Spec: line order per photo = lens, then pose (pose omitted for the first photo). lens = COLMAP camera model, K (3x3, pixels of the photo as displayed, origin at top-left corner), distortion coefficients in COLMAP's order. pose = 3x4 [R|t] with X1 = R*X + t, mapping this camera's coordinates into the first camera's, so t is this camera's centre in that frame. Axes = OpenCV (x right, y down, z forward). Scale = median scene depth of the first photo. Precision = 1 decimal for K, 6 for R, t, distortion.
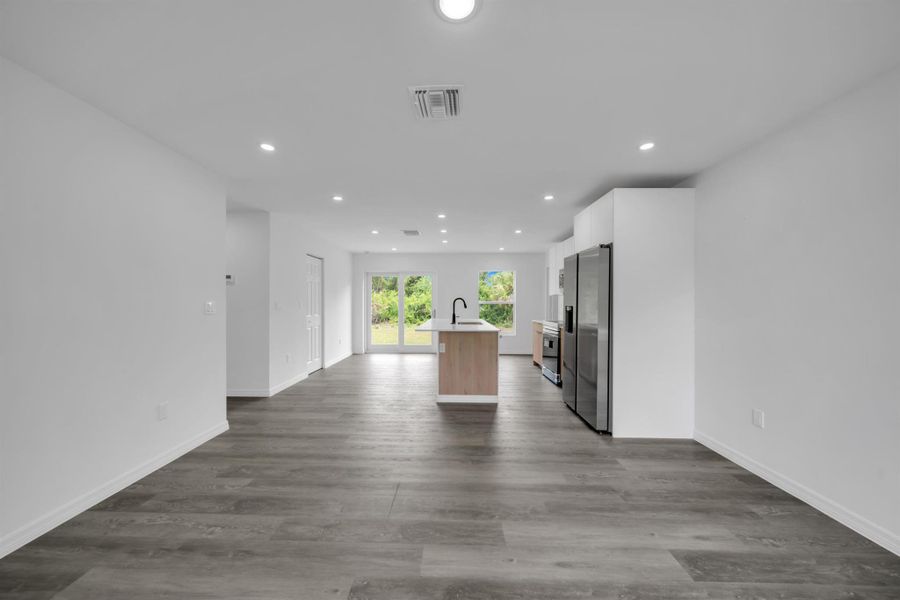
lens RADIAL K [[310.0, 0, 454.2], [0, 310.0, 301.9], [0, 0, 1]] dist [-0.001748, -0.000147]
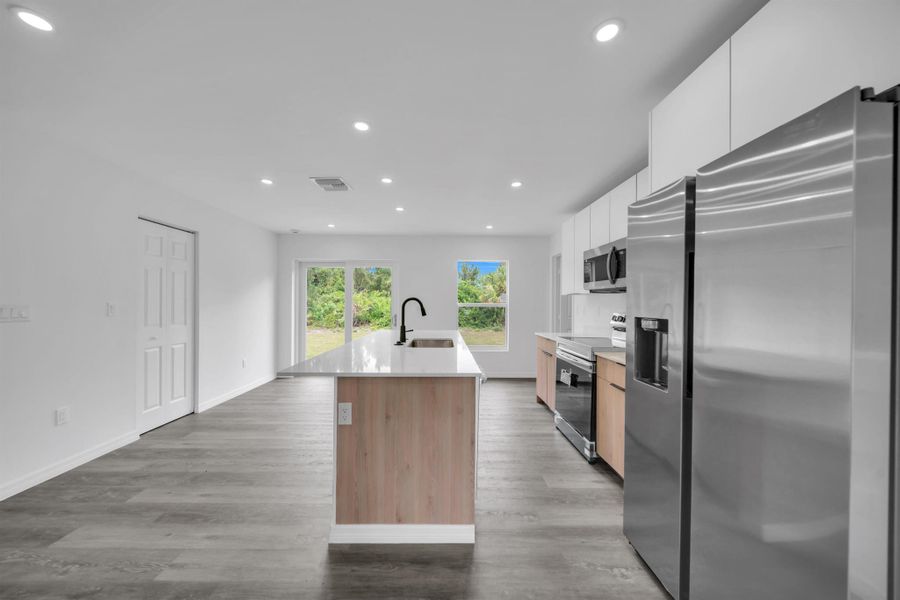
lens RADIAL K [[310.0, 0, 451.4], [0, 310.0, 302.5], [0, 0, 1]] dist [-0.001748, -0.000147]
pose [[0.999736, 0.004968, 0.022432, 0.038147], [-0.004924, 0.999986, -0.001992, -0.001837], [-0.022442, 0.001881, 0.999746, 0.223392]]
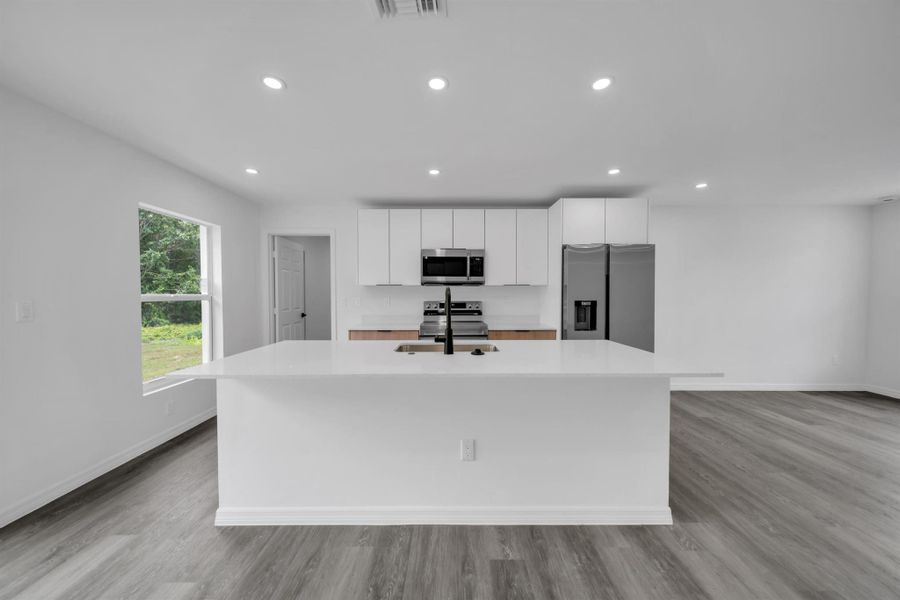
lens RADIAL K [[310.0, 0, 448.2], [0, 310.0, 301.2], [0, 0, 1]] dist [-0.001748, -0.000147]
pose [[-0.001039, -0.020128, 0.999797, -0.193286], [-0.000488, 0.999797, 0.020128, -0.000973], [-0.999999, -0.000467, -0.001049, 0.517964]]
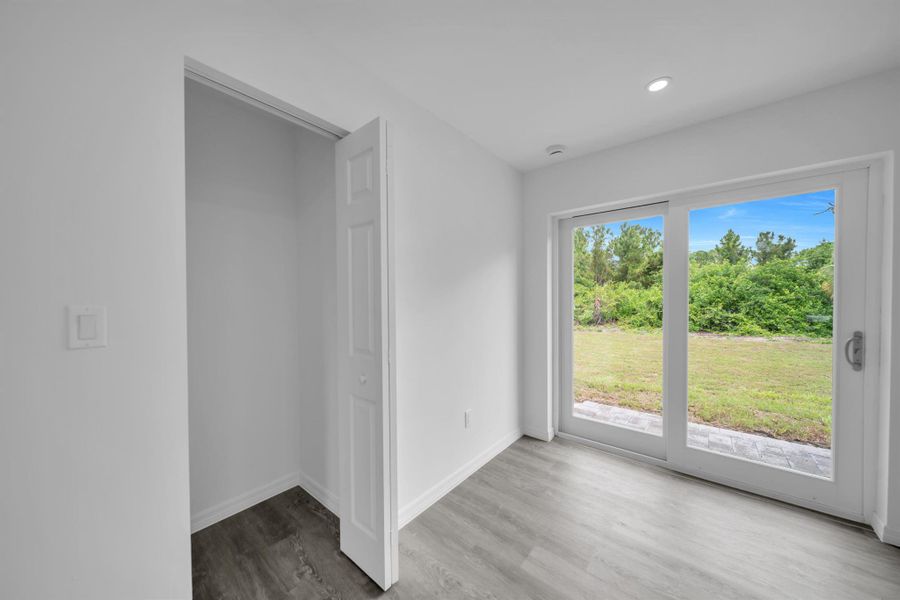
lens RADIAL K [[310.0, 0, 446.7], [0, 310.0, 301.4], [0, 0, 1]] dist [-0.001748, -0.000147]
pose [[0.760095, 0.001898, -0.649810, -0.112675], [0.007880, 0.999895, 0.012138, -0.002618], [0.649765, -0.014347, 0.760000, 0.493599]]
